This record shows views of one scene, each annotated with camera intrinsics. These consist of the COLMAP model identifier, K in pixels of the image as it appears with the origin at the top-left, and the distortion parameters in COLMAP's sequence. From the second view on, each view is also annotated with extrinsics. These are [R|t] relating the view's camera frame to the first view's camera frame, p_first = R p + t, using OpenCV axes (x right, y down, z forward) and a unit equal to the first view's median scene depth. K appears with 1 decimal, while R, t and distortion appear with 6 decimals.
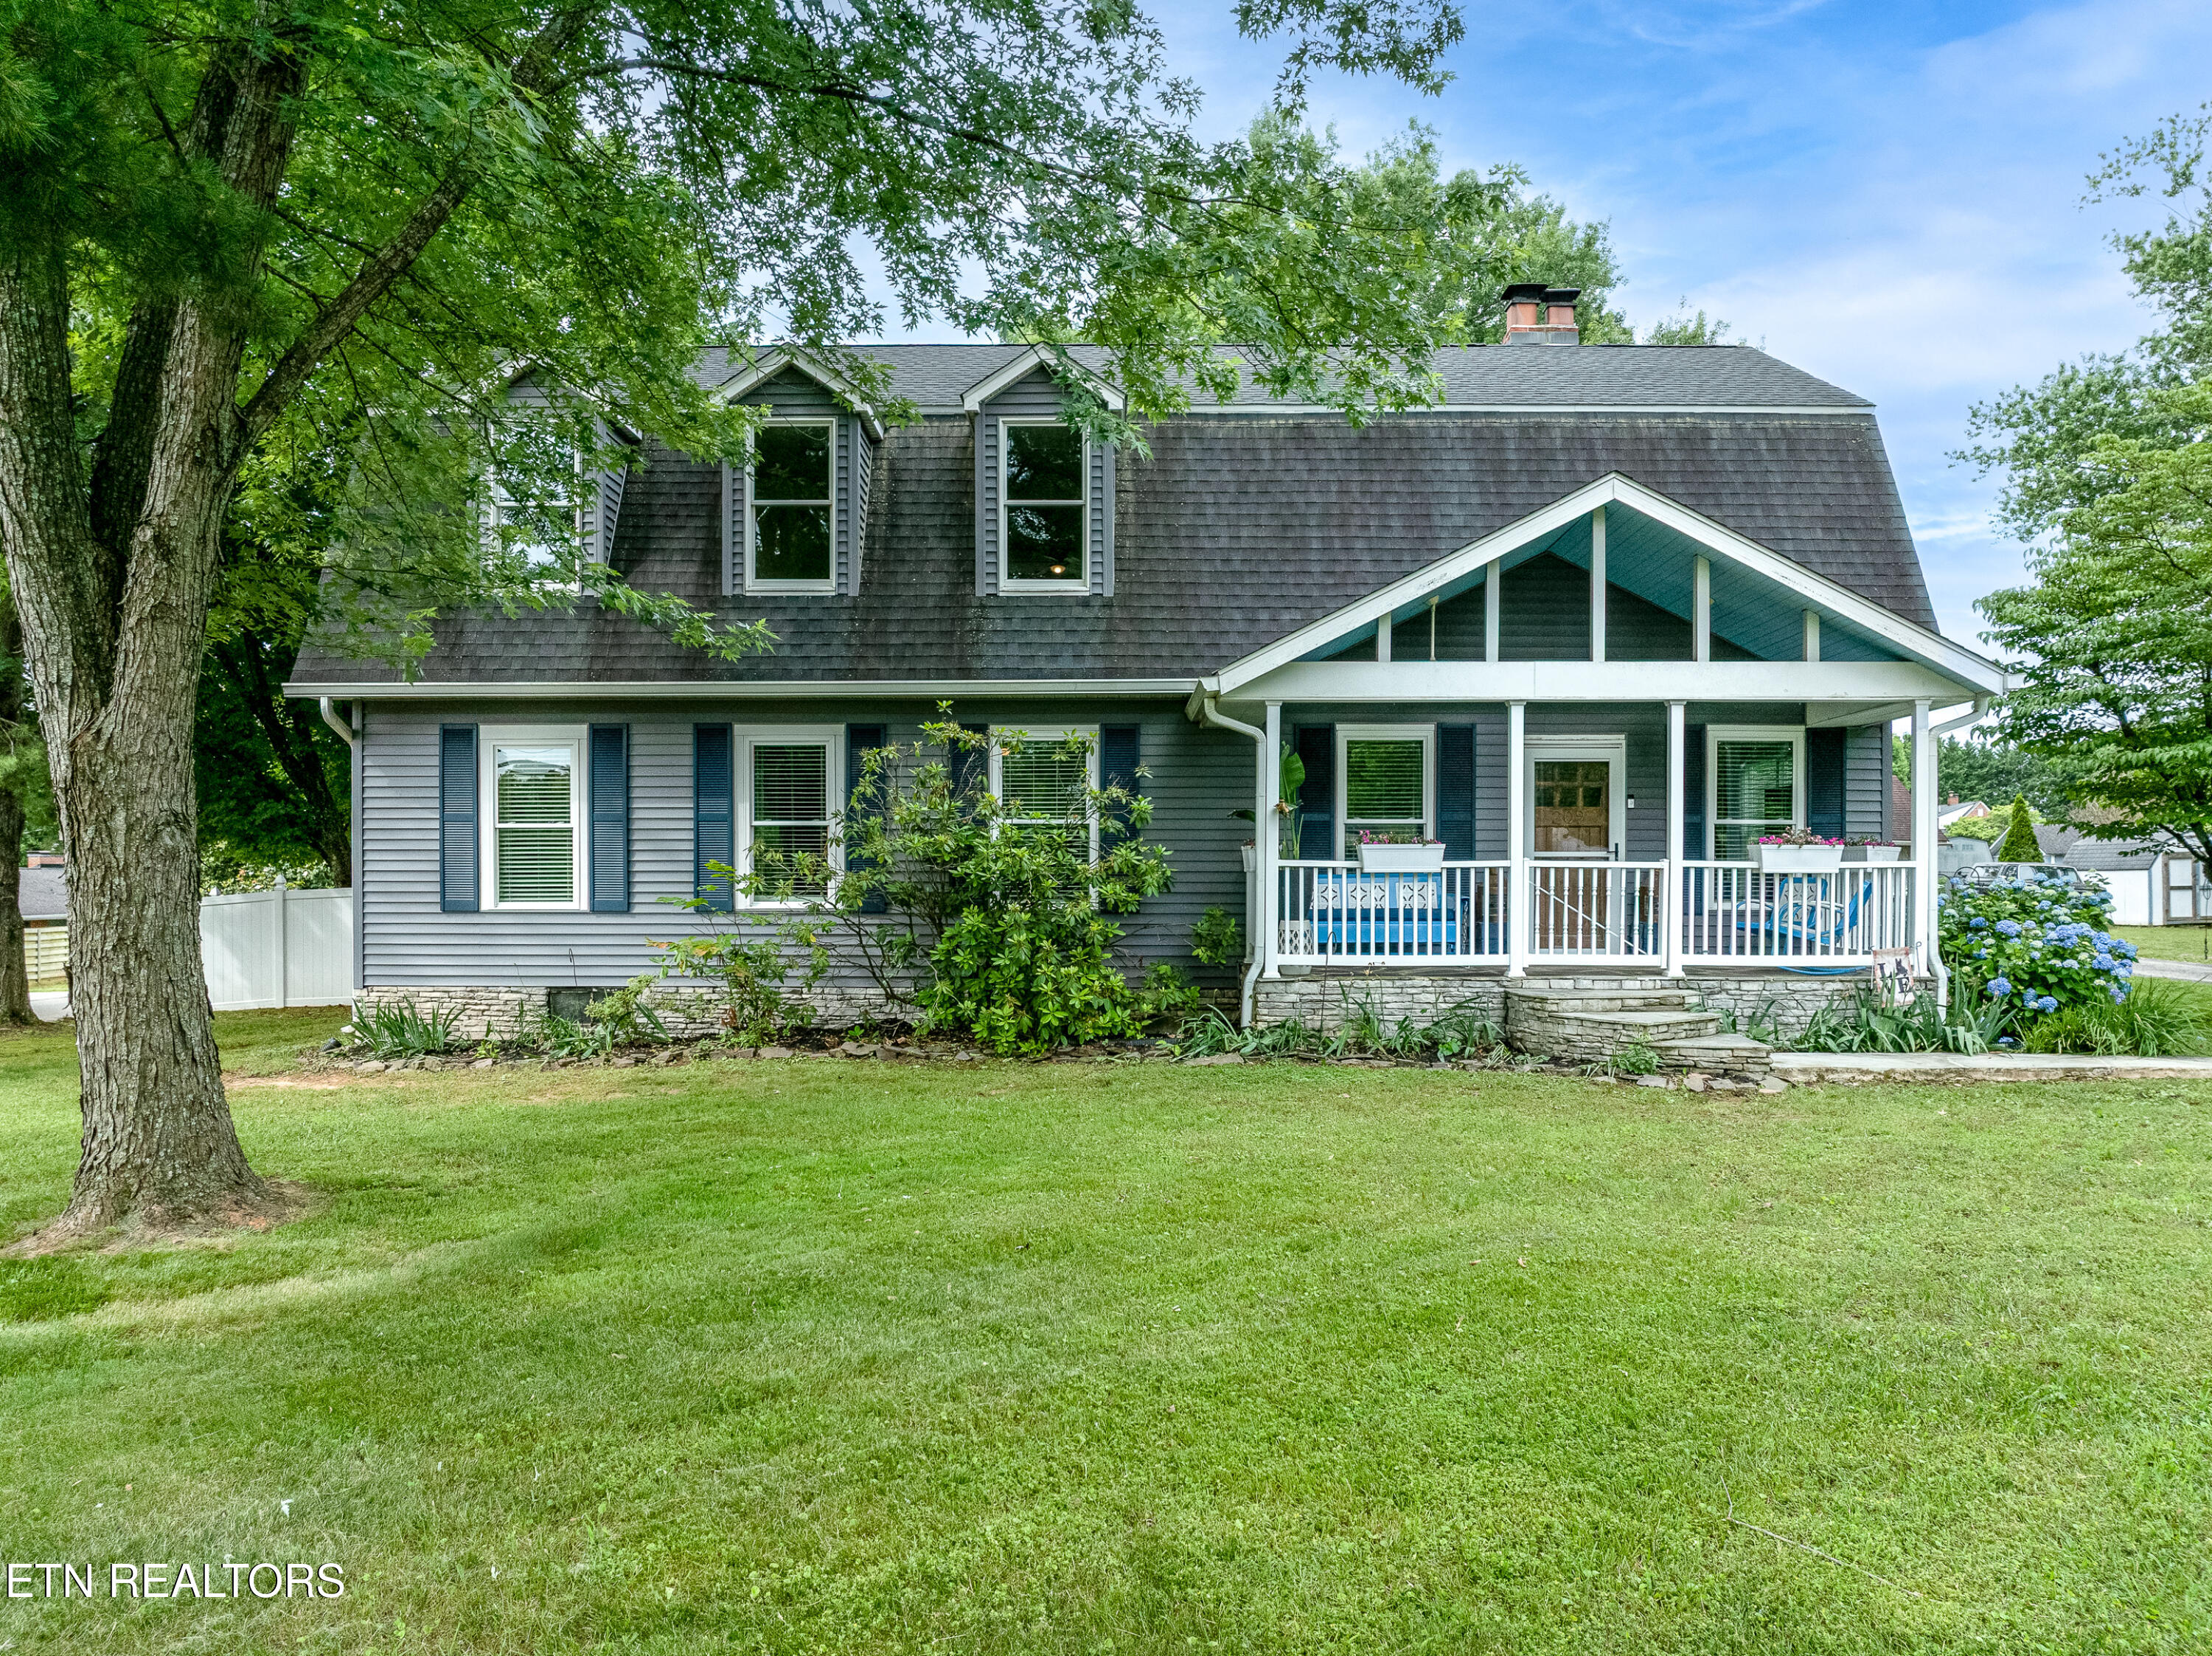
lens RADIAL K [[1601.7, 0, 1104.9], [0, 1601.7, 883.7], [0, 0, 1]] dist [-0.049363, -0.005605]
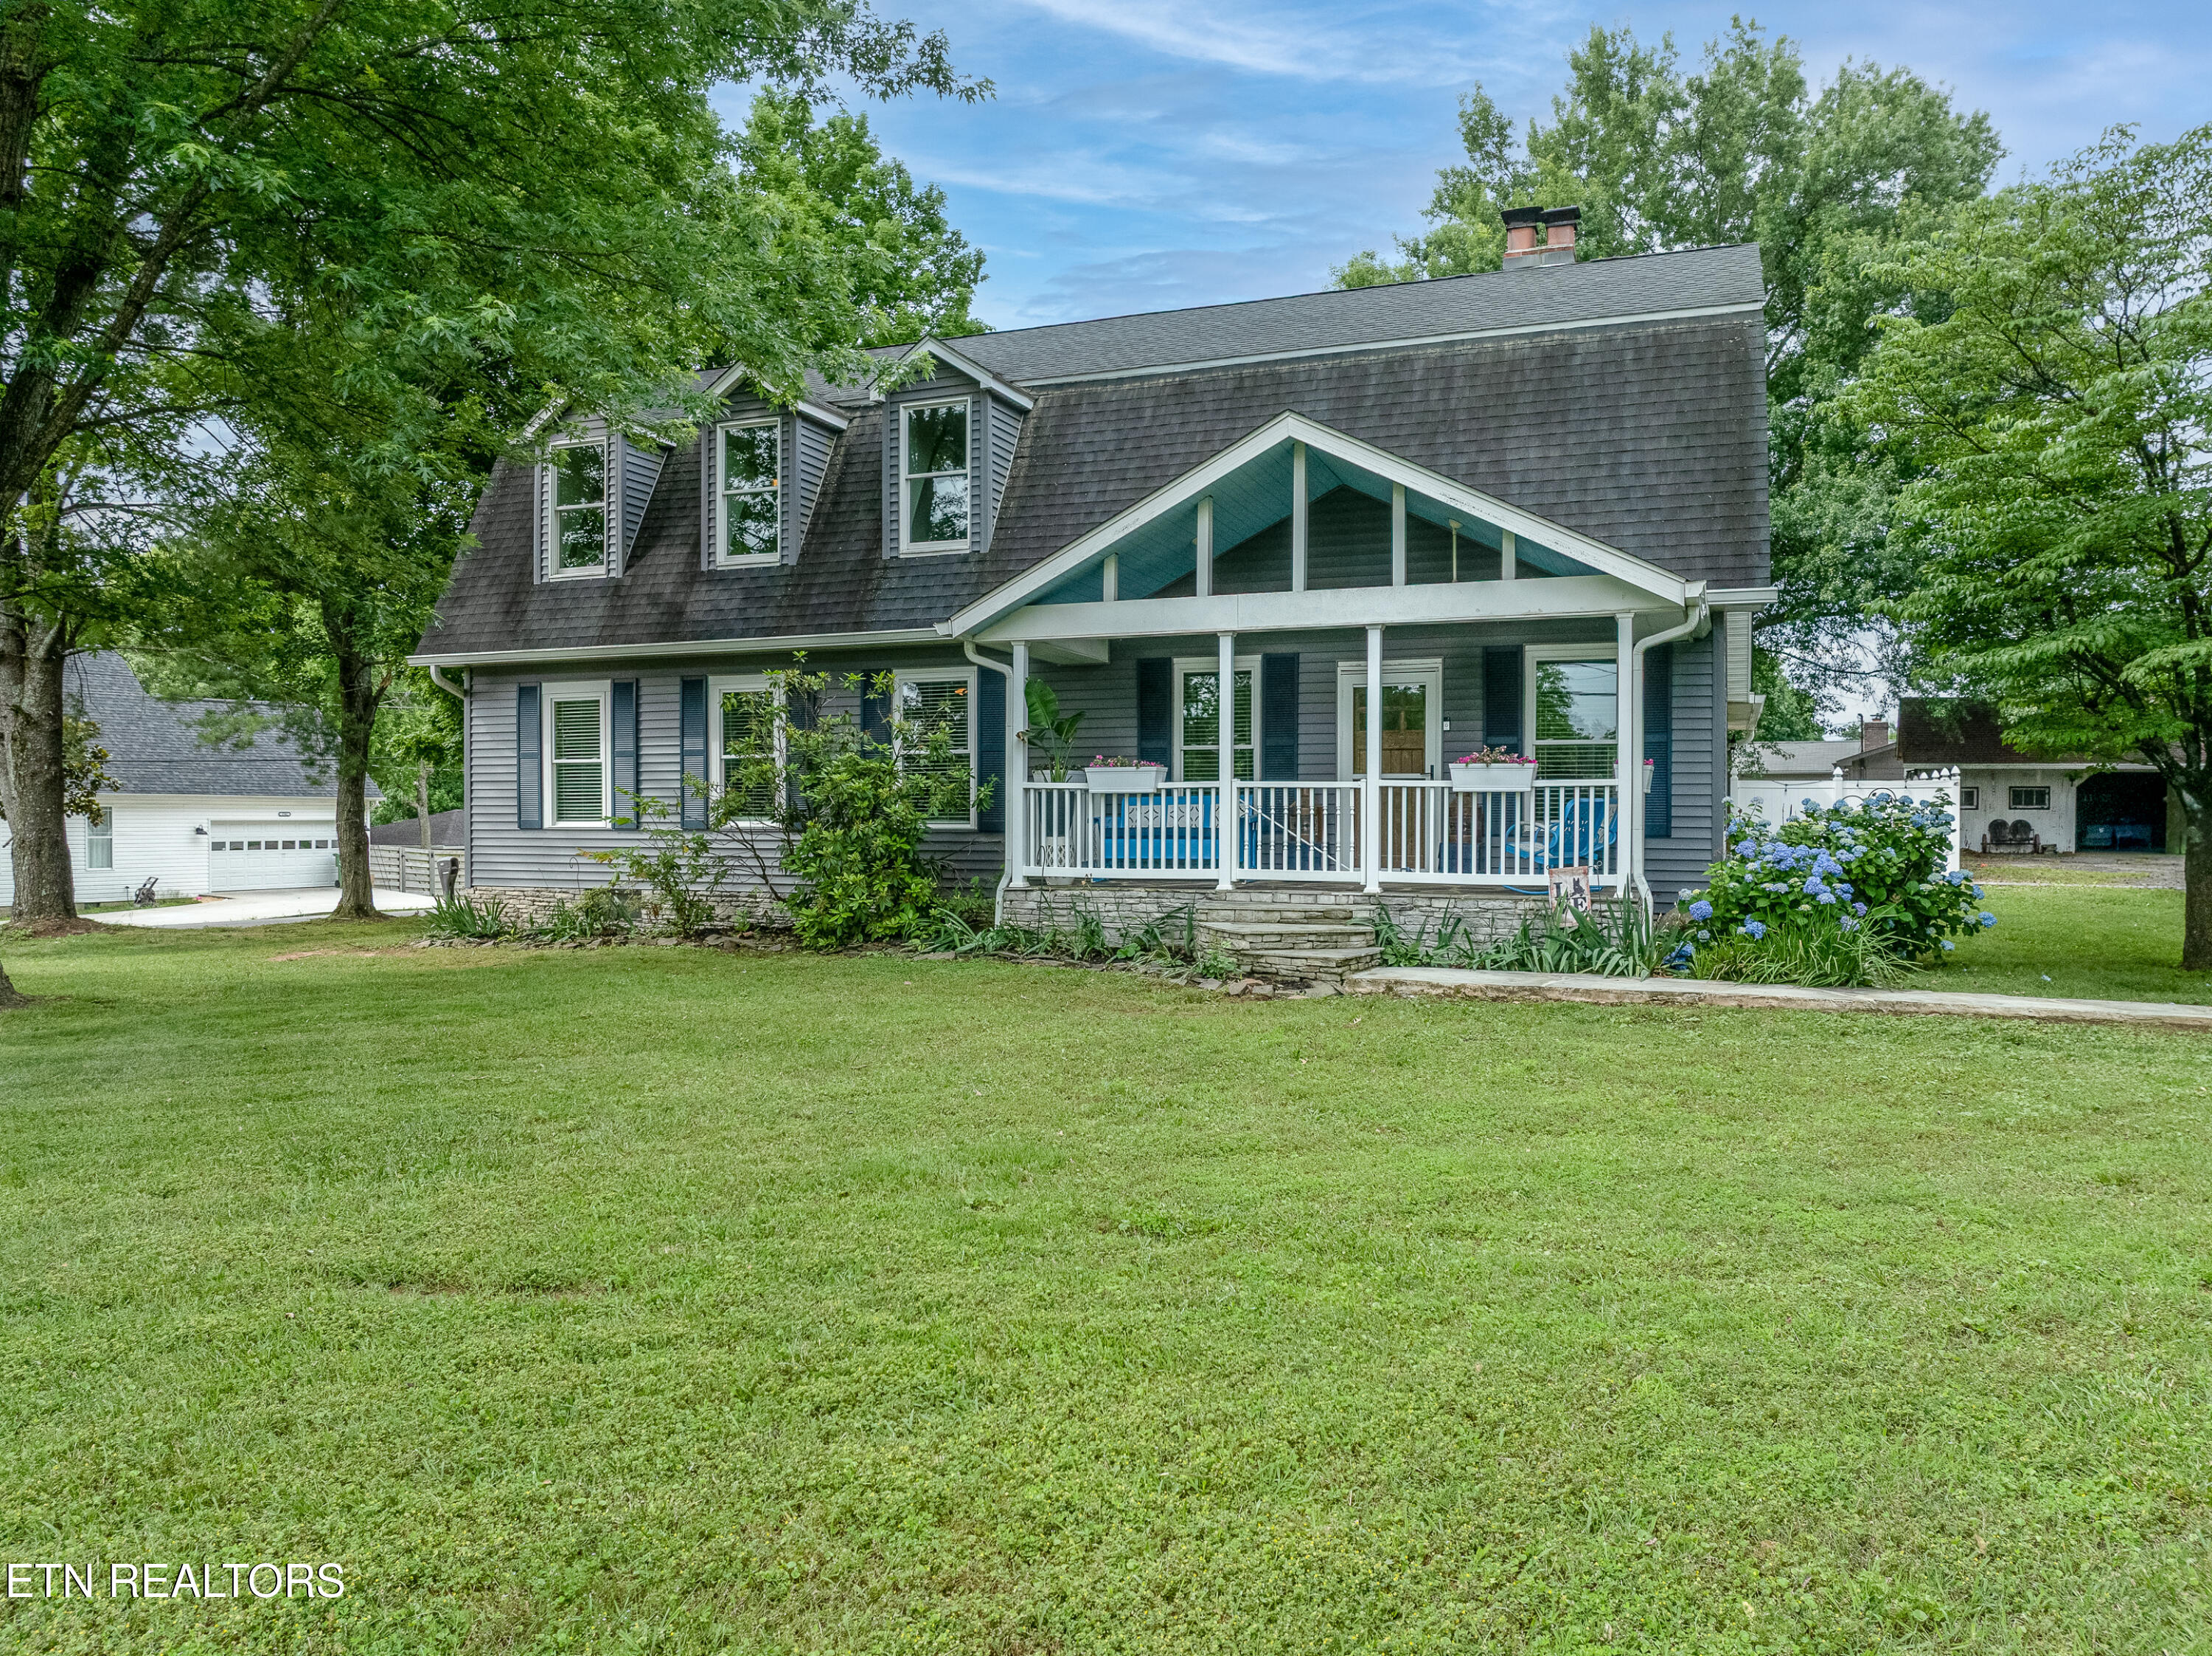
lens RADIAL K [[1566.7, 0, 1106.0], [0, 1566.7, 828.0], [0, 0, 1]] dist [-0.068816, 0.046630]
pose [[0.933770, 0.003308, -0.357859, 0.494106], [-0.001523, 0.999985, 0.005269, 0.010015], [0.357871, -0.004375, 0.933761, -0.006142]]
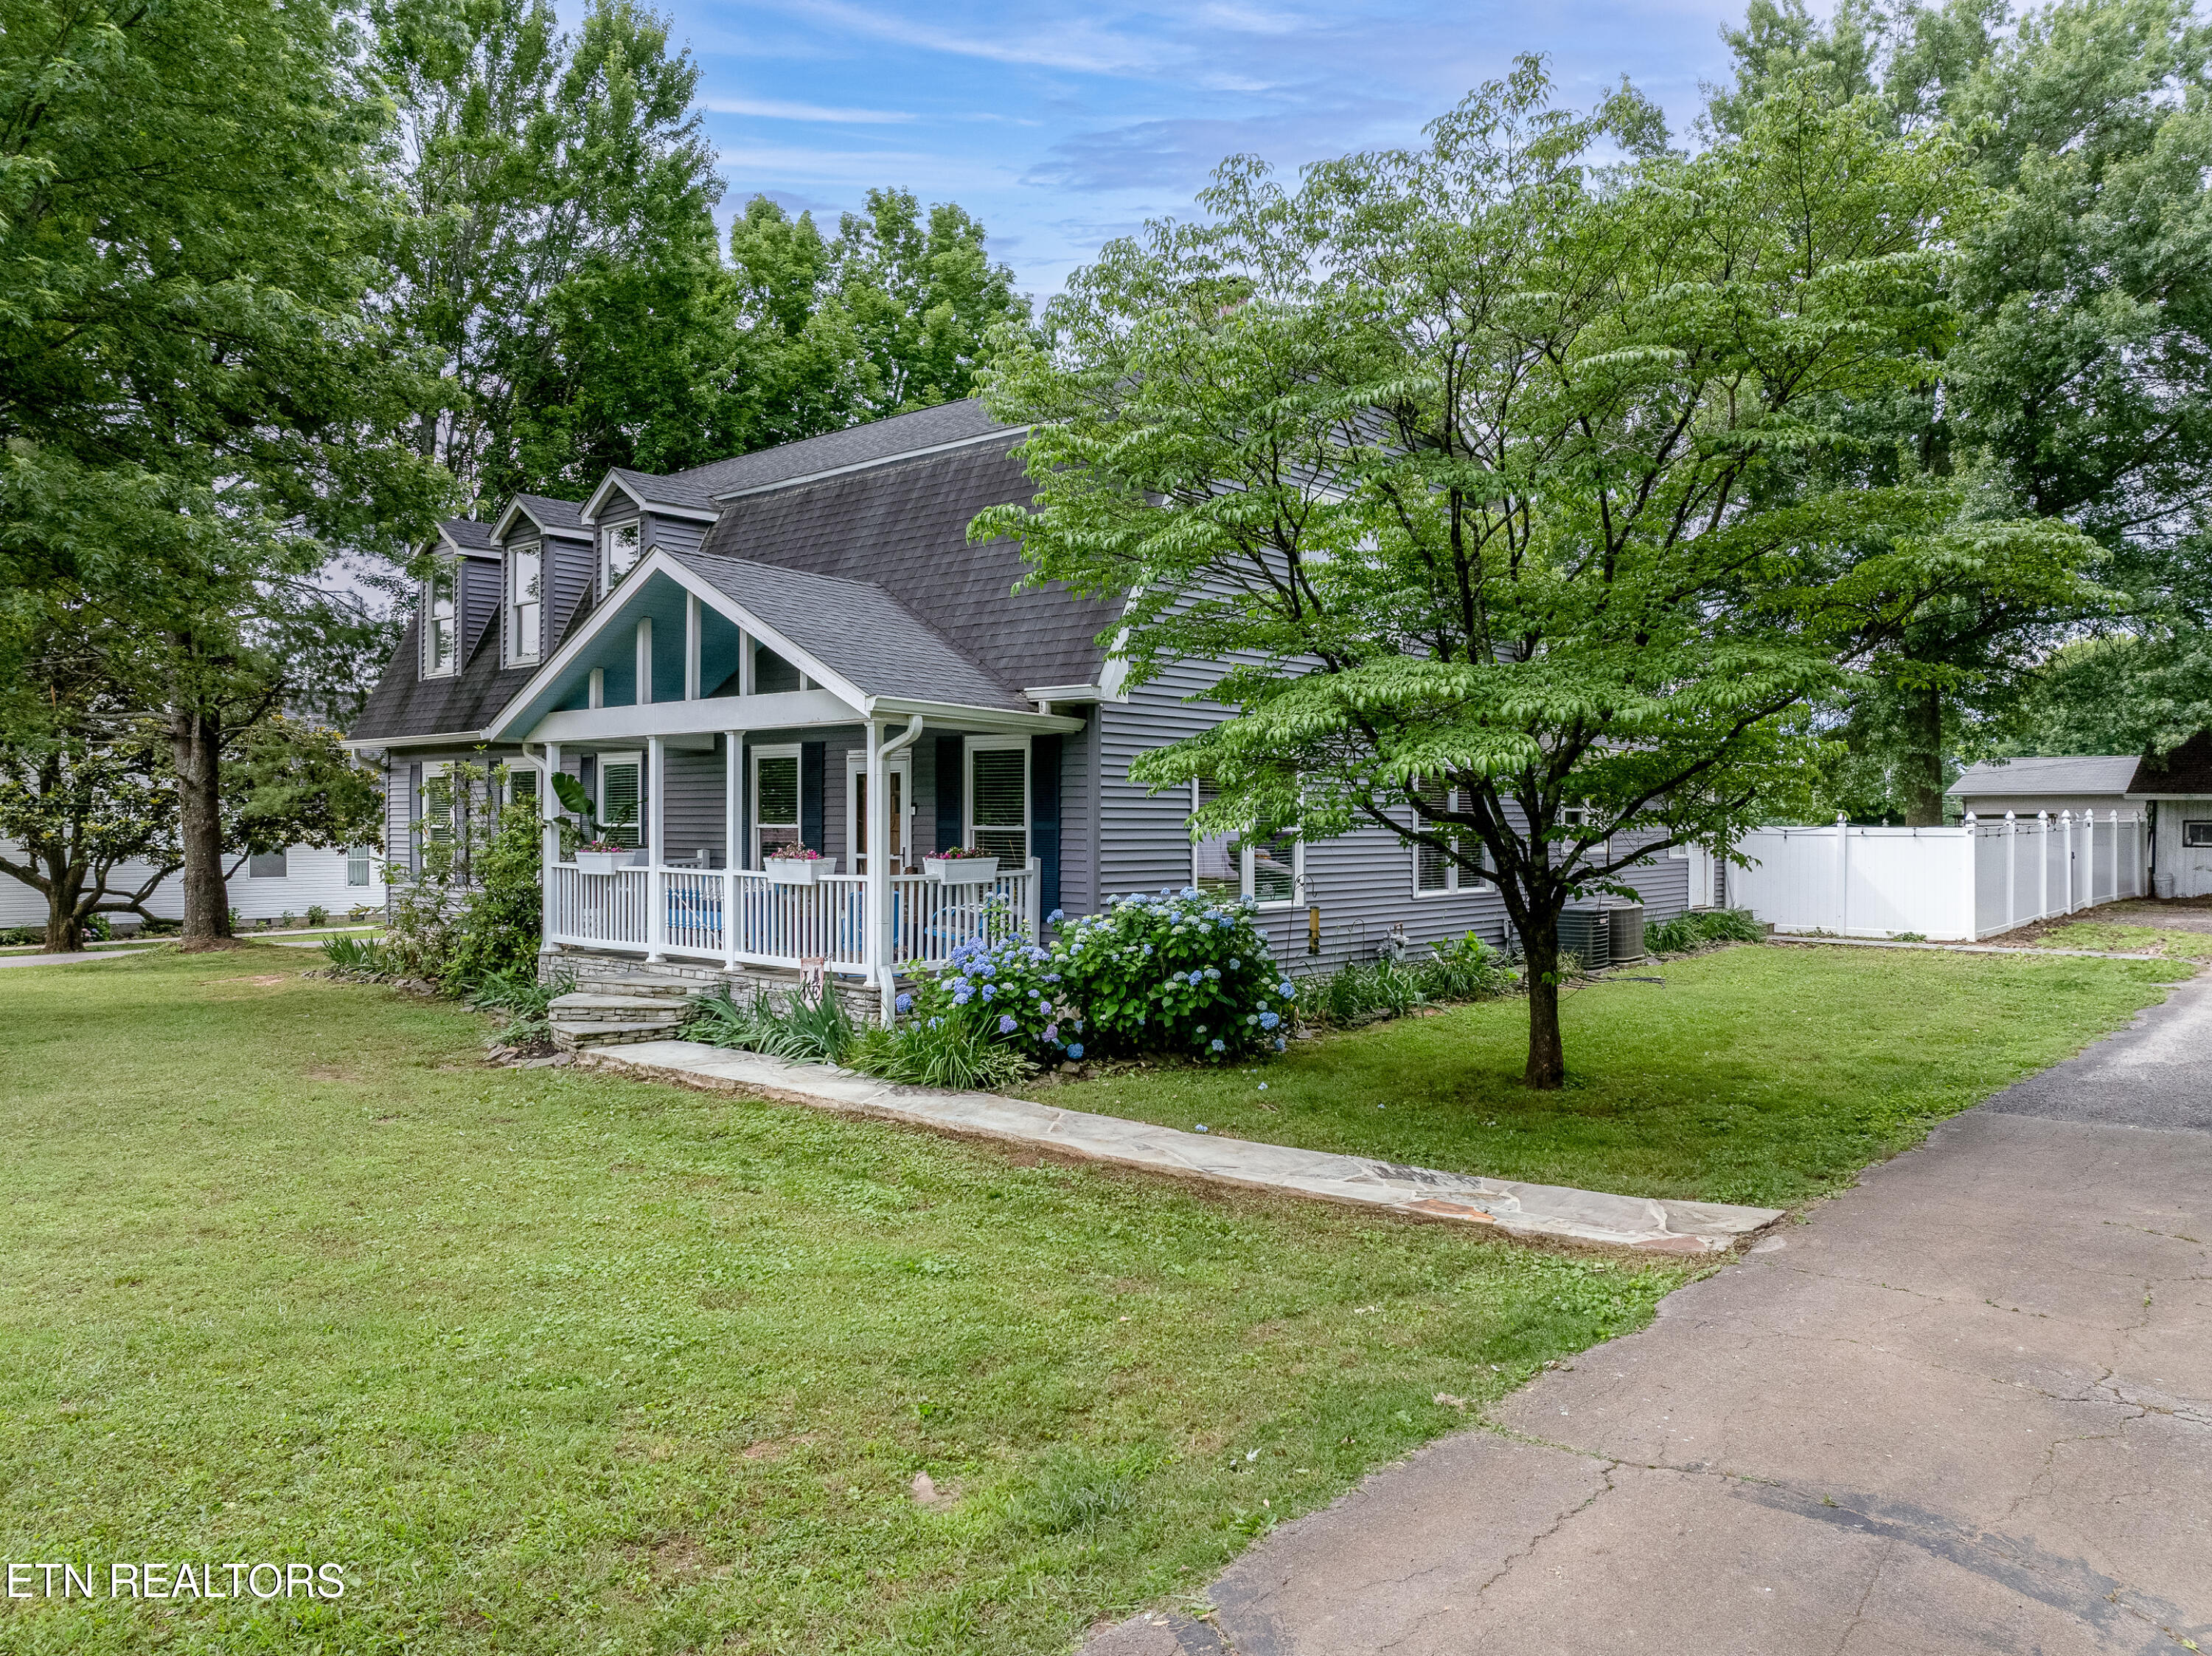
lens RADIAL K [[1566.7, 0, 1106.0], [0, 1566.7, 828.0], [0, 0, 1]] dist [-0.068816, 0.046630]
pose [[0.770050, 0.003624, -0.637973, 1.142162], [-0.002192, 0.999993, 0.003036, -0.043236], [0.637980, -0.000939, 0.770053, 0.266451]]
